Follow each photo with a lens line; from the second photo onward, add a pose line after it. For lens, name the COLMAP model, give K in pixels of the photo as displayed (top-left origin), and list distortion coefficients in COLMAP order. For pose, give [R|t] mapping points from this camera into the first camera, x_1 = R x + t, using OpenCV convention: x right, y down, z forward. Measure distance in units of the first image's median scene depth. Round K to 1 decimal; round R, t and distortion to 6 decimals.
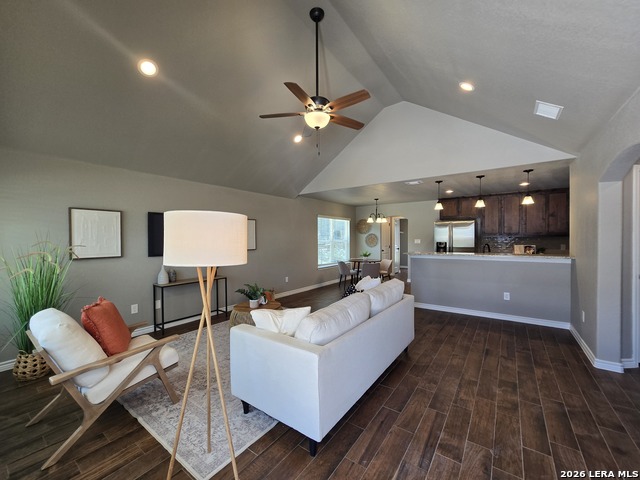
lens RADIAL K [[263.7, 0, 319.4], [0, 263.7, 238.1], [0, 0, 1]] dist [-0.003704, 0.001914]
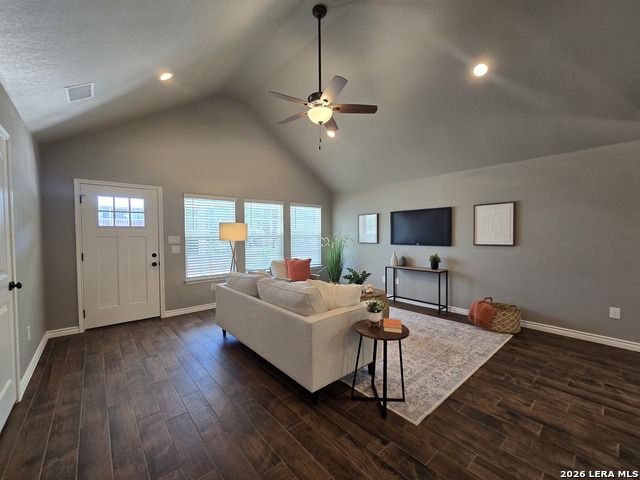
lens RADIAL K [[263.7, 0, 320.3], [0, 263.7, 241.5], [0, 0, 1]] dist [-0.003704, 0.001914]
pose [[-0.238061, 0.031817, -0.970729, 0.402078], [0.010789, 0.999488, 0.030114, 0.005033], [0.971190, -0.003304, -0.238283, 0.499565]]
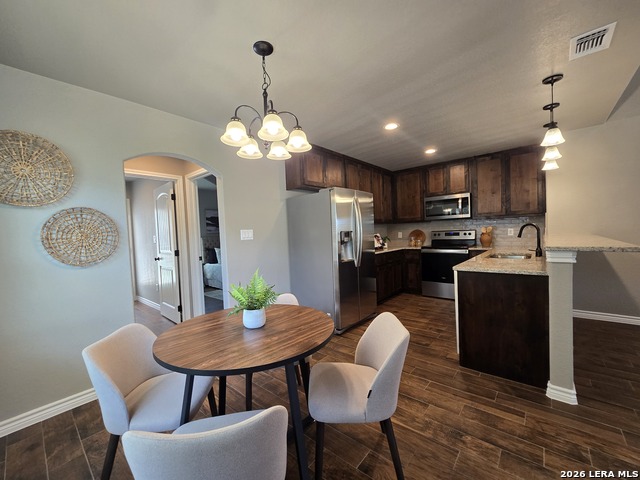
lens RADIAL K [[263.7, 0, 316.8], [0, 263.7, 245.0], [0, 0, 1]] dist [-0.003704, 0.001914]
pose [[0.083082, -0.041483, 0.995679, -0.013950], [0.039729, 0.998477, 0.038284, 0.017878], [-0.995750, 0.036377, 0.084603, 0.927025]]
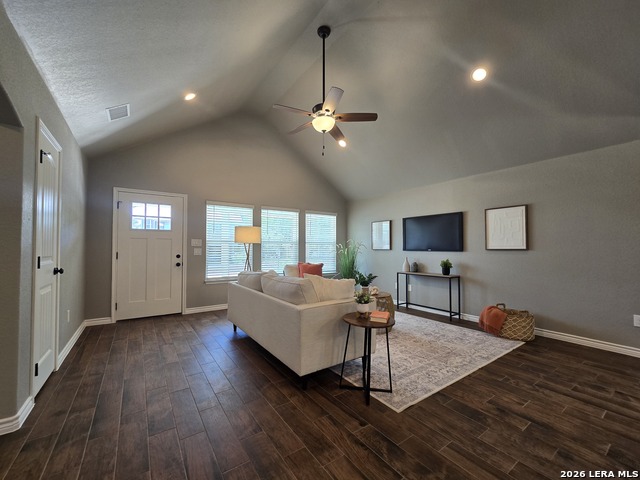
lens RADIAL K [[263.7, 0, 319.3], [0, 263.7, 242.3], [0, 0, 1]] dist [-0.003704, 0.001914]
pose [[-0.338681, -0.016929, -0.940749, 0.412300], [0.001660, 0.999826, -0.018590, 0.026675], [0.940900, -0.007857, -0.338594, 0.543338]]
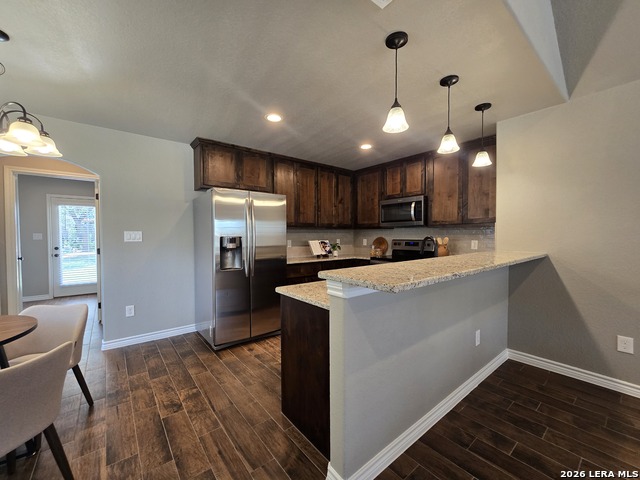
lens RADIAL K [[263.7, 0, 318.0], [0, 263.7, 245.2], [0, 0, 1]] dist [-0.003704, 0.001914]
pose [[0.265086, -0.031279, 0.963717, 0.081191], [-0.000160, 0.999472, 0.032484, 0.013549], [-0.964225, -0.008766, 0.264941, 0.684099]]
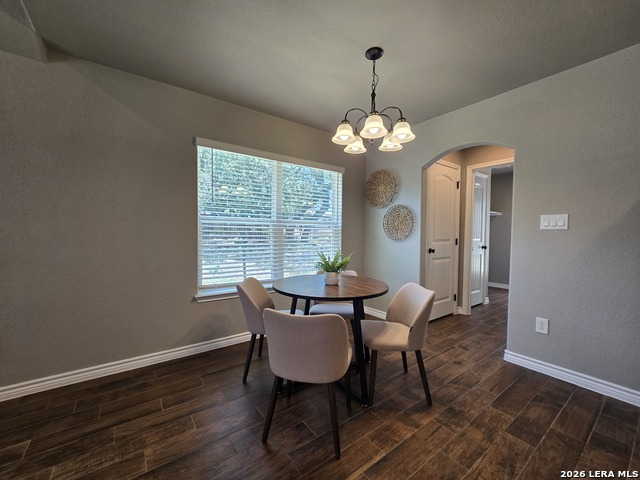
lens RADIAL K [[263.7, 0, 317.6], [0, 263.7, 242.3], [0, 0, 1]] dist [-0.003704, 0.001914]
pose [[0.951942, 0.025178, -0.305242, 0.242445], [-0.013804, 0.999130, 0.039365, 0.027417], [0.305968, -0.033259, 0.951461, 0.718157]]
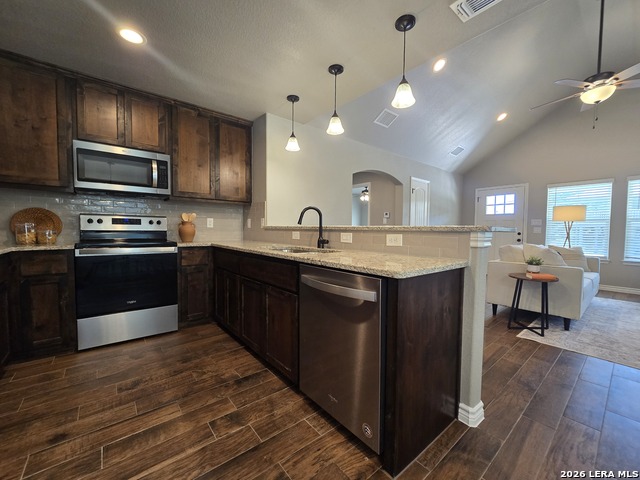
lens RADIAL K [[263.7, 0, 317.9], [0, 263.7, 241.5], [0, 0, 1]] dist [-0.003704, 0.001914]
pose [[-0.966965, -0.014998, 0.254466, 0.320640], [-0.004509, 0.999118, 0.041753, 0.041345], [-0.254868, 0.039227, -0.966180, 0.938646]]
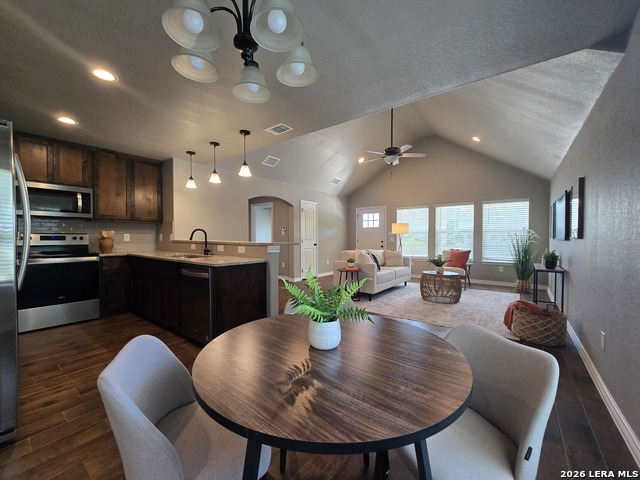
lens RADIAL K [[263.7, 0, 318.8], [0, 263.7, 242.2], [0, 0, 1]] dist [-0.003704, 0.001914]
pose [[-0.999730, 0.002785, 0.023058, 0.174876], [0.003168, 0.999857, 0.016592, 0.030838], [-0.023008, 0.016661, -0.999596, 1.122475]]
